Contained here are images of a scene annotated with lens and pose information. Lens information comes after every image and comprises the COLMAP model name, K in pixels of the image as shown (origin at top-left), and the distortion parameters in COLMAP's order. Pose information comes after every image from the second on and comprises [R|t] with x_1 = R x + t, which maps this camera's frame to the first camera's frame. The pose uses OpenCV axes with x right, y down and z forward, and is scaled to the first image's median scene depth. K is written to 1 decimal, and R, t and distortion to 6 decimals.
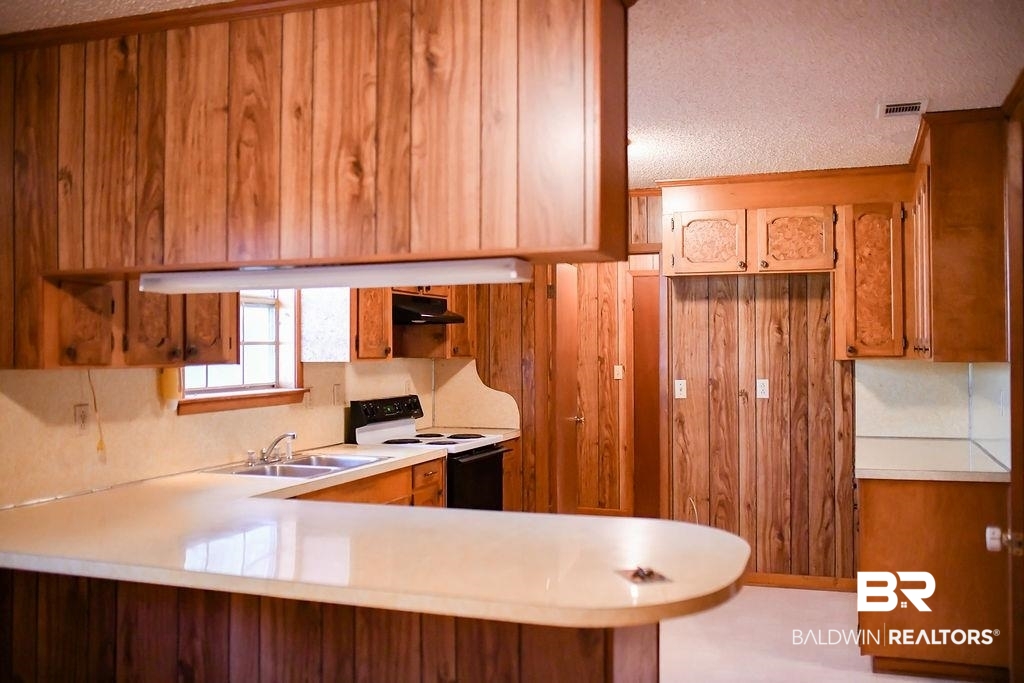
lens RADIAL K [[975.2, 0, 512.0], [0, 975.2, 341.5], [0, 0, 1]] dist [-0.056837, 0.093501]
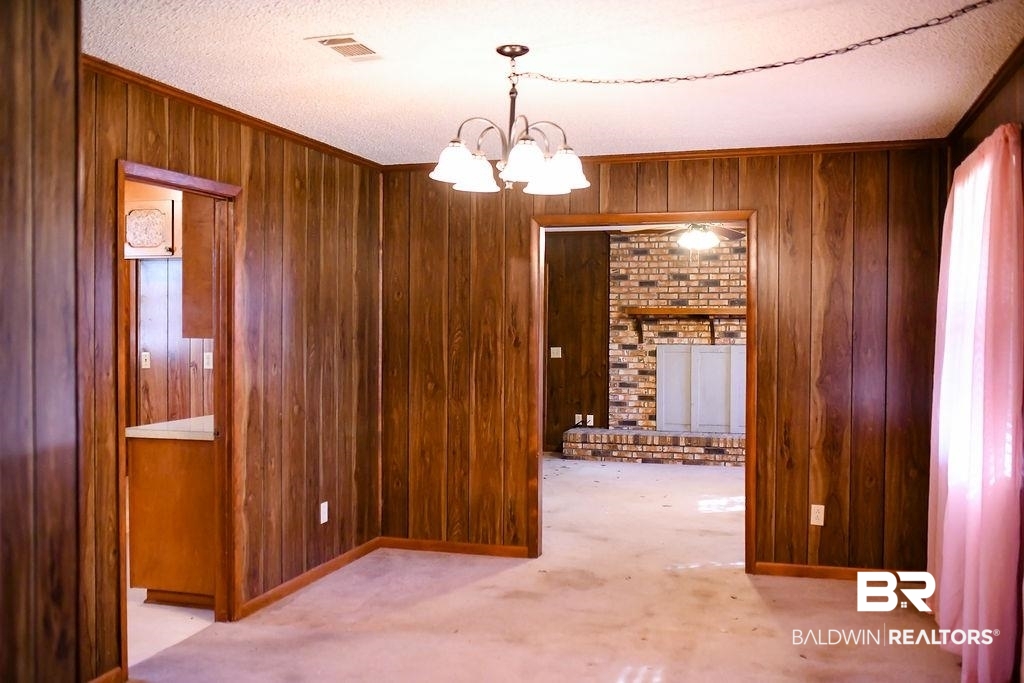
lens RADIAL K [[975.2, 0, 512.0], [0, 975.2, 341.5], [0, 0, 1]] dist [-0.056837, 0.093501]
pose [[0.998786, 0.006437, 0.048831, 0.552680], [-0.007845, 0.999558, 0.028689, -0.007860], [-0.048625, -0.029037, 0.998395, -0.131426]]
